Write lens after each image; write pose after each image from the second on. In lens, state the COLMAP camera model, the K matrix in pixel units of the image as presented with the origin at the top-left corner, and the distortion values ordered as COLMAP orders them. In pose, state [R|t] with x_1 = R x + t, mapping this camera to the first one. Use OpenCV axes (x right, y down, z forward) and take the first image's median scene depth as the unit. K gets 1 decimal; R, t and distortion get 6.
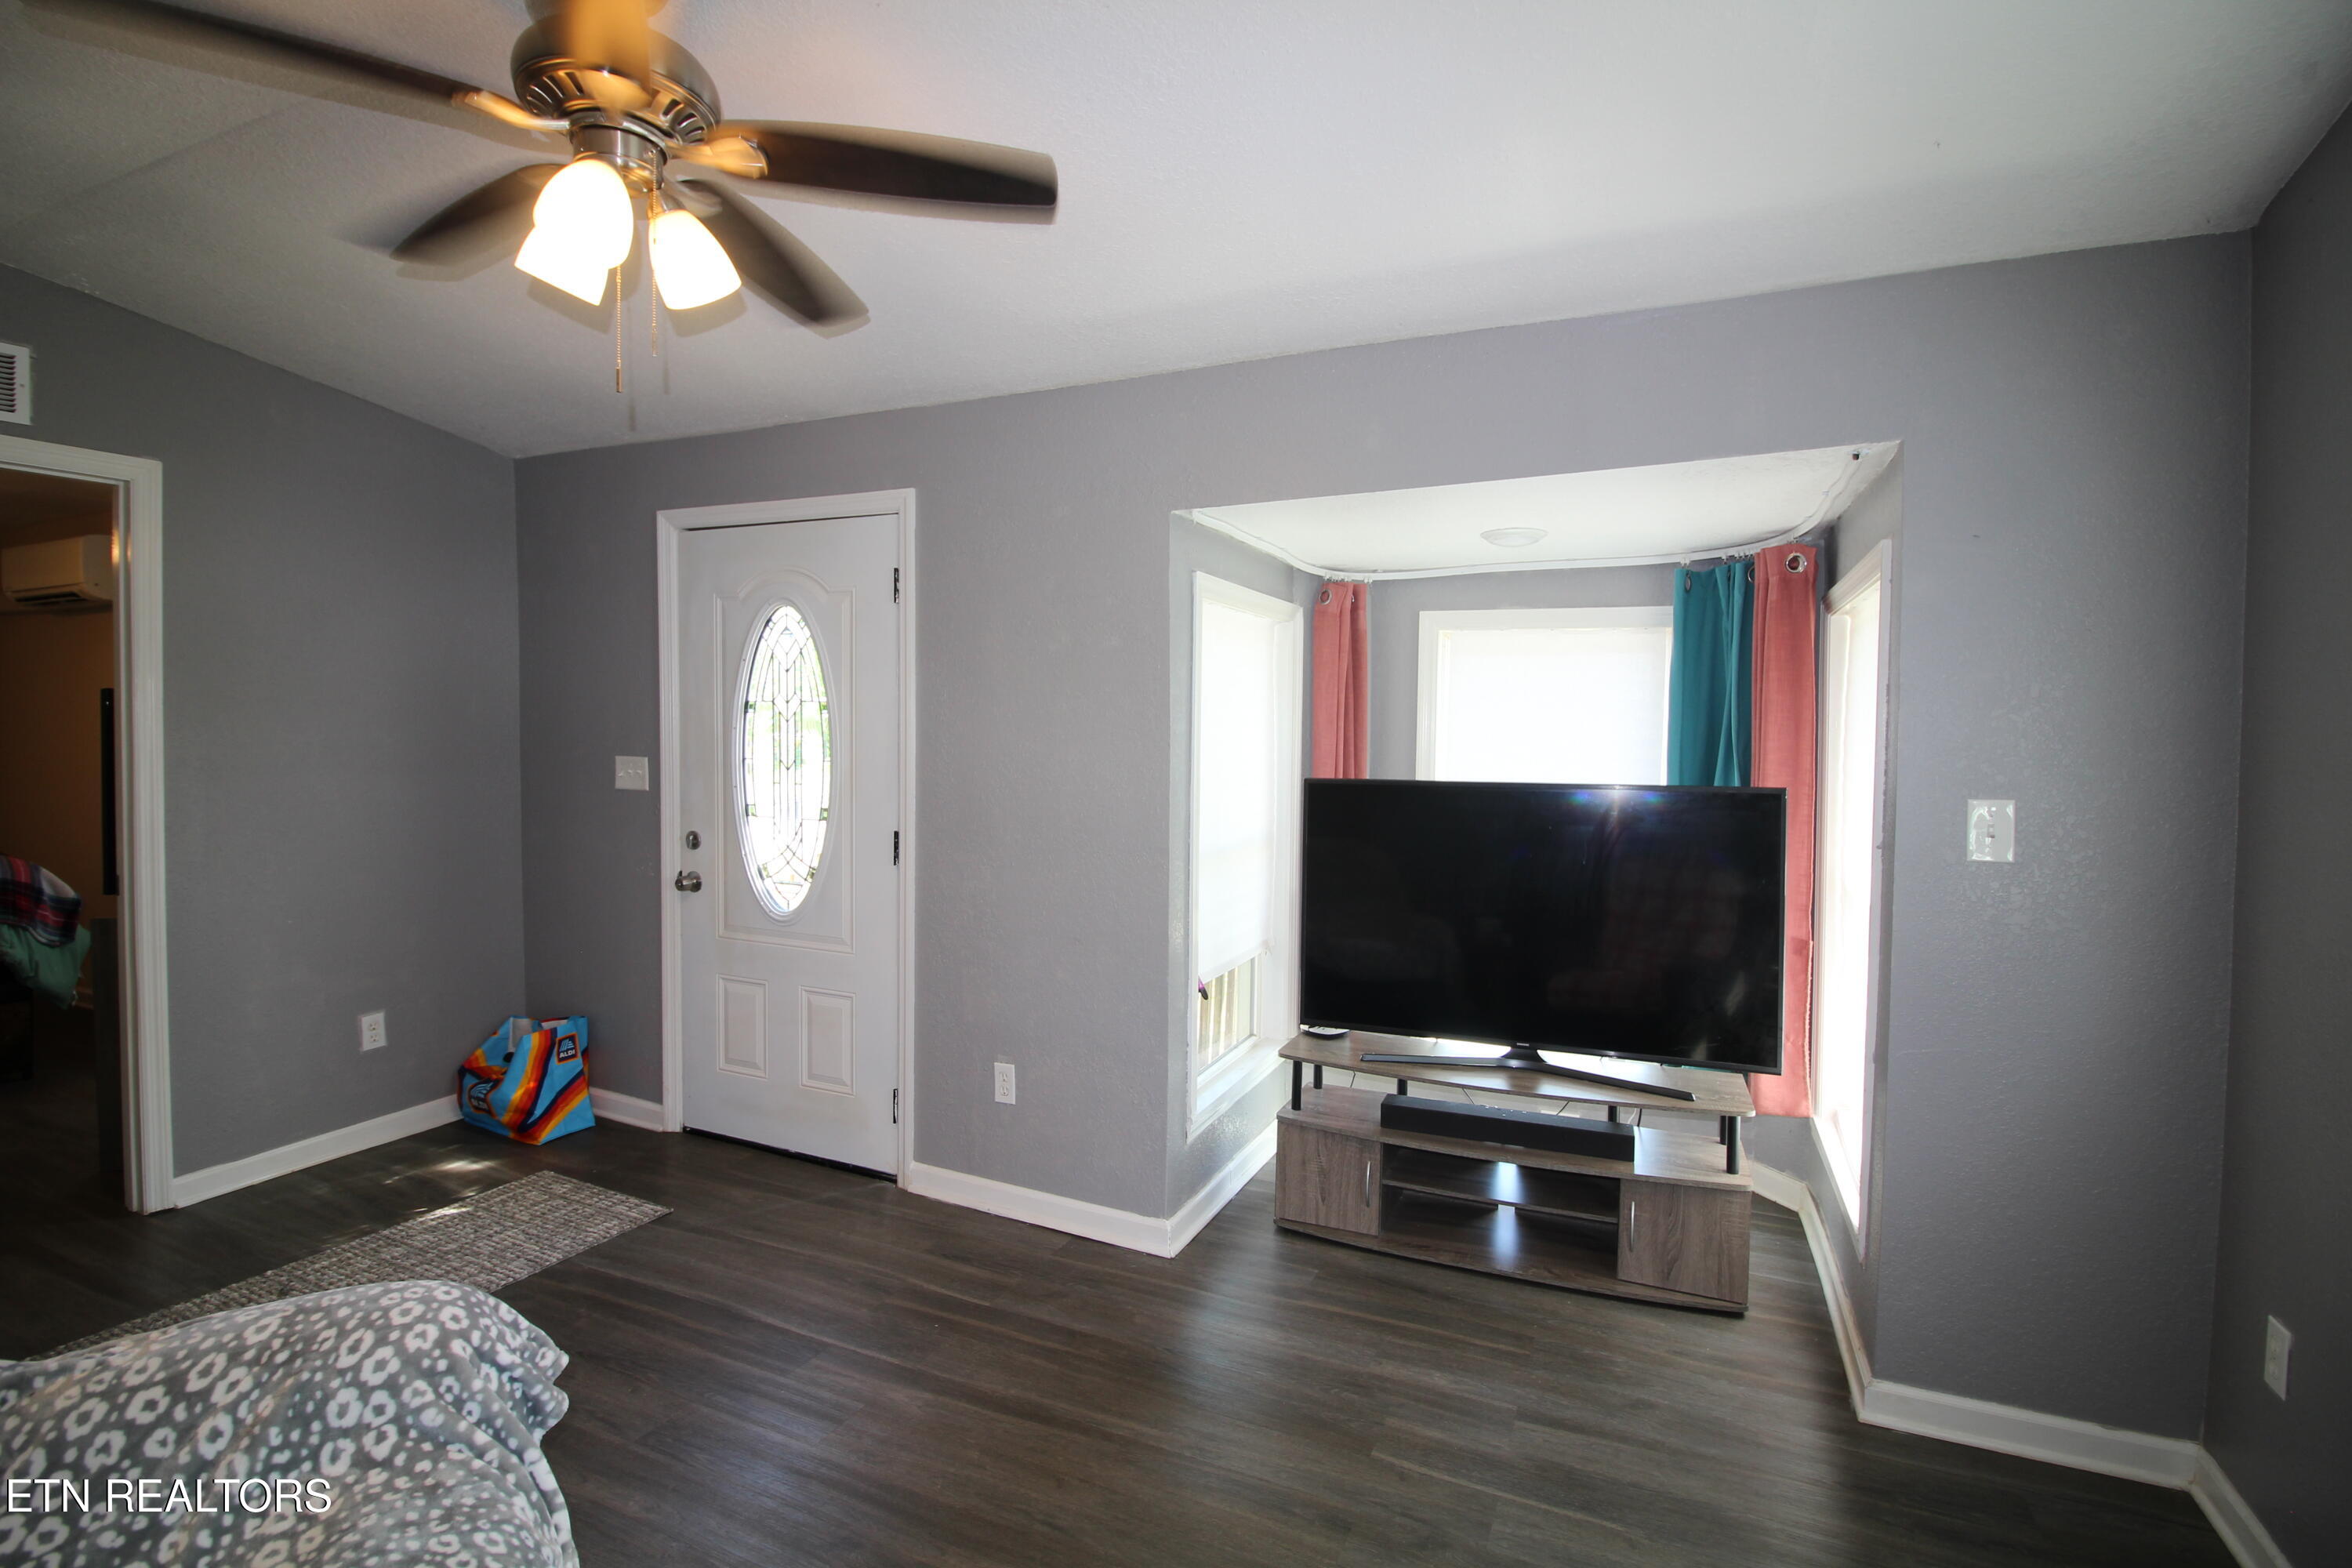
lens RADIAL K [[1081.5, 0, 1184.1], [0, 1081.5, 757.4], [0, 0, 1]] dist [-0.001637, -0.013489]
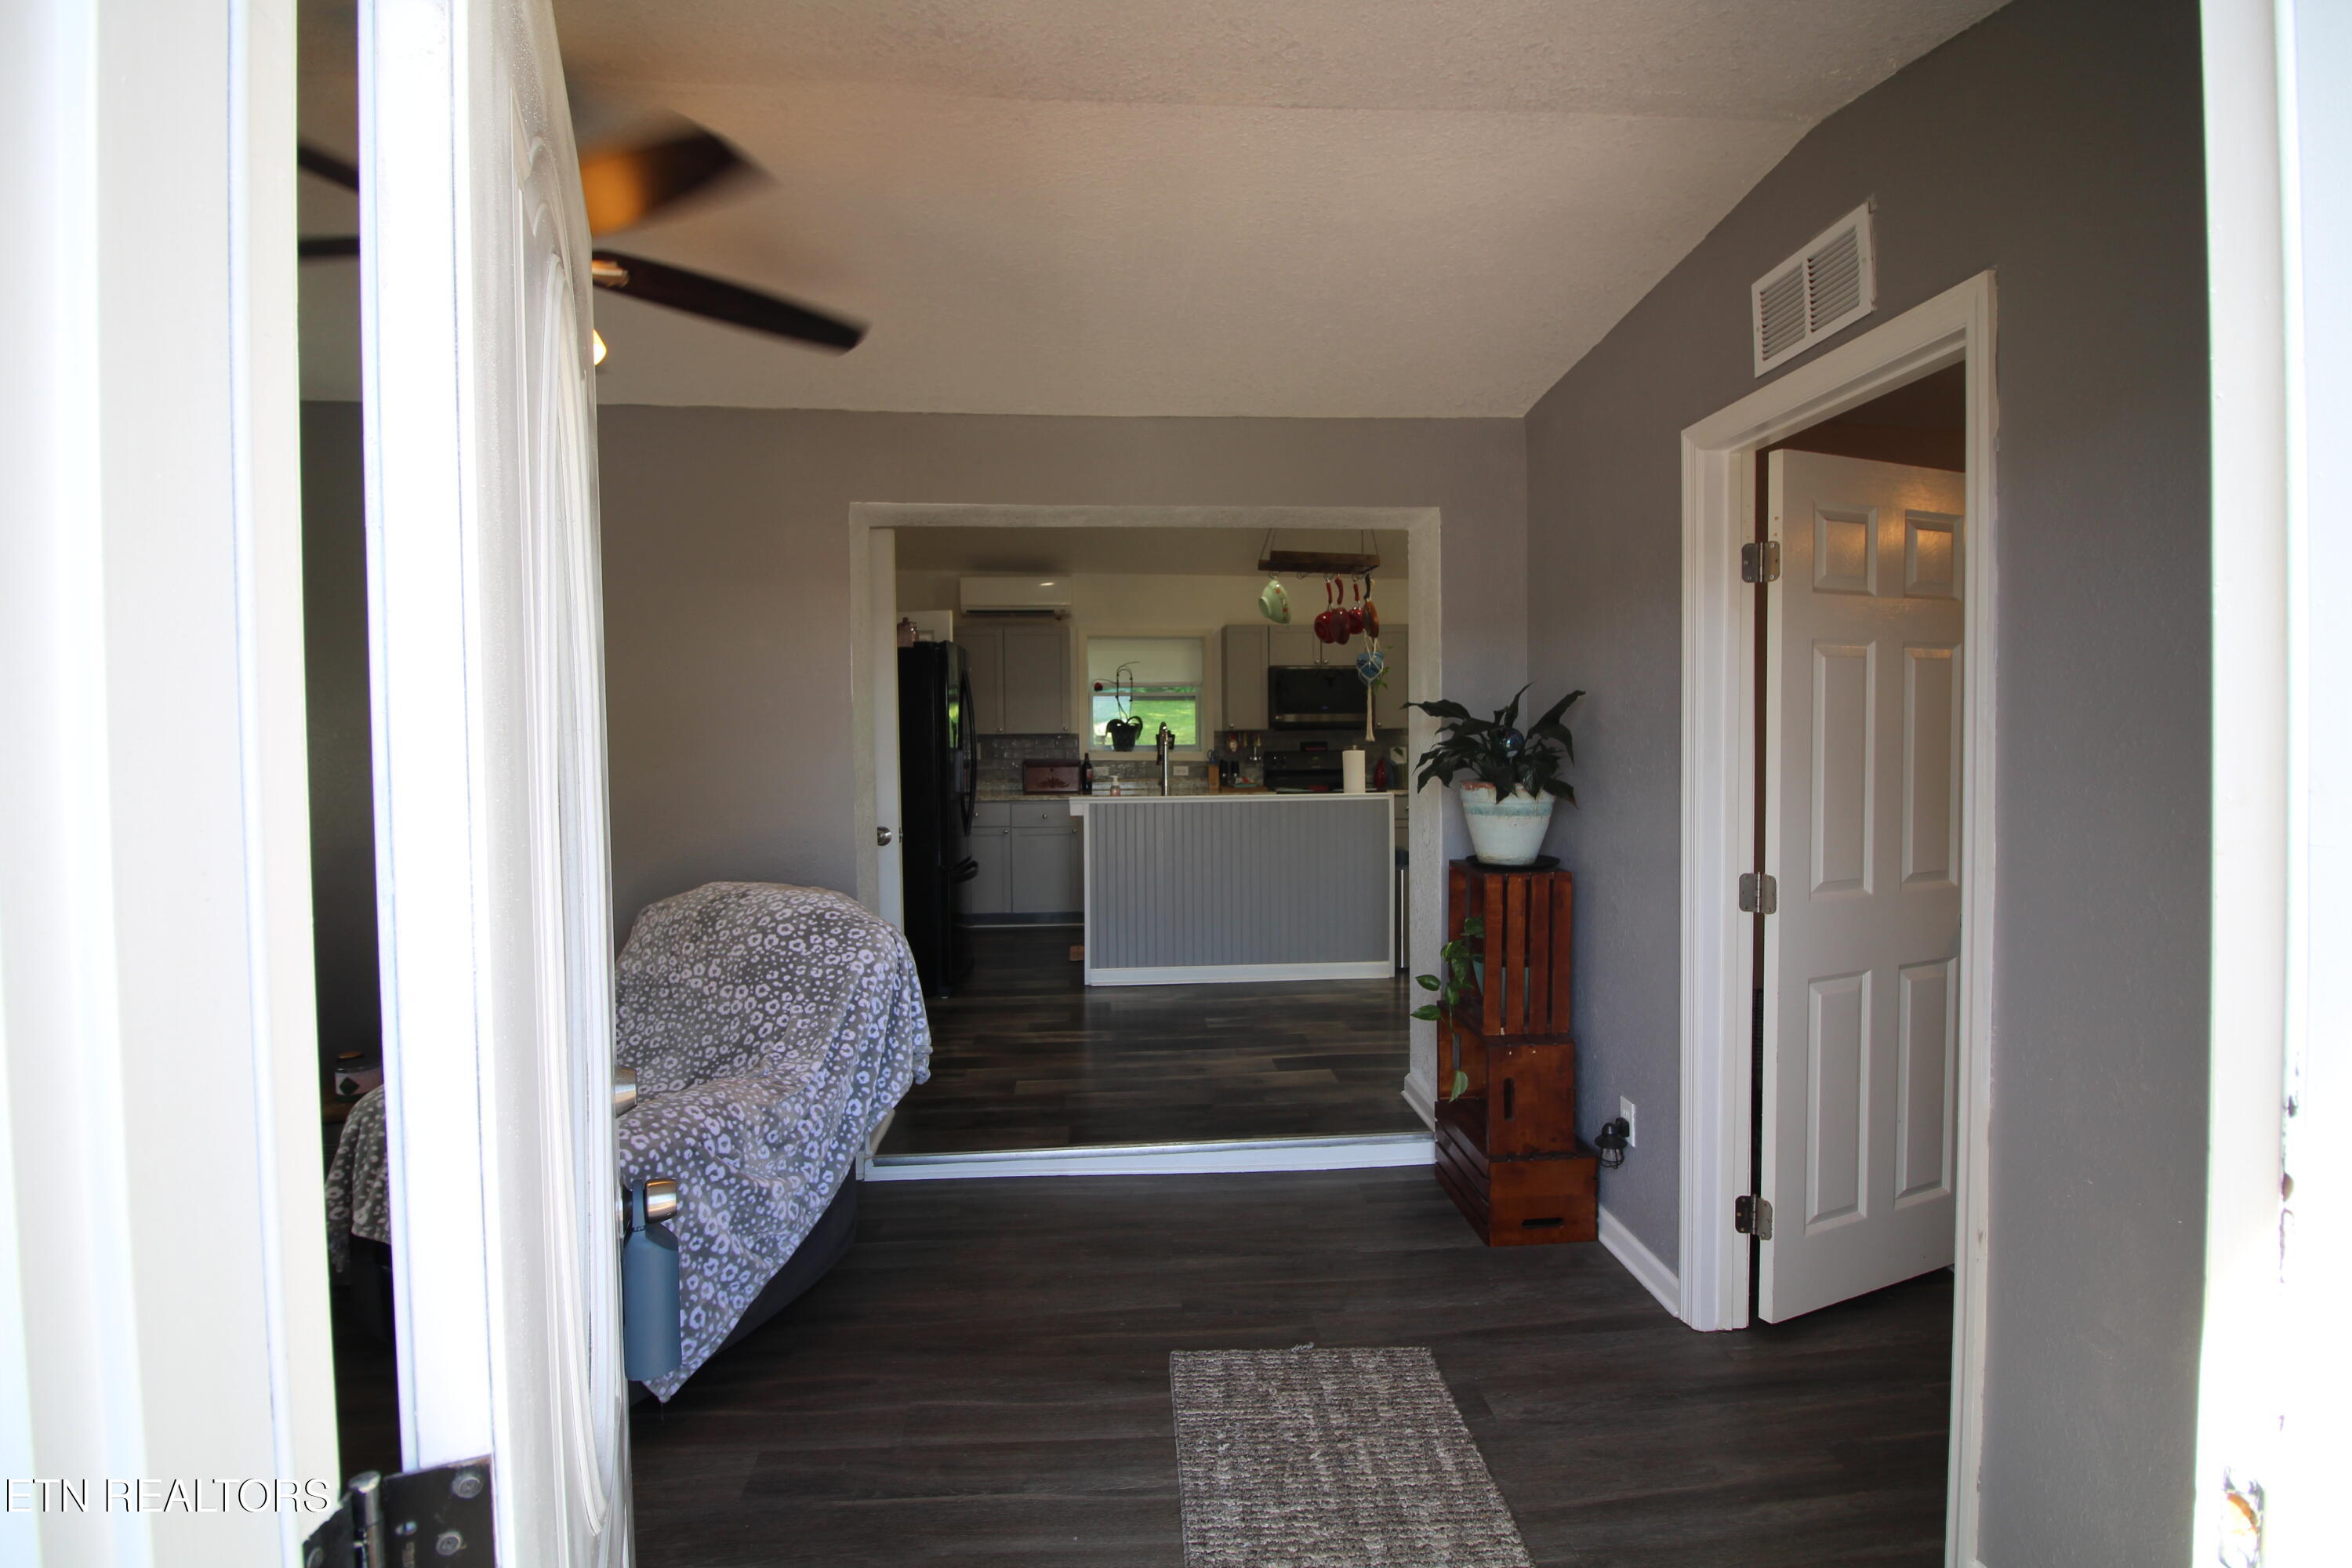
lens RADIAL K [[1081.5, 0, 1184.1], [0, 1081.5, 757.4], [0, 0, 1]] dist [-0.001637, -0.013489]
pose [[-0.866939, 0.010090, -0.498312, -0.293117], [-0.013340, 0.998967, 0.043435, -0.040946], [0.498236, 0.044303, -0.865909, 1.171527]]
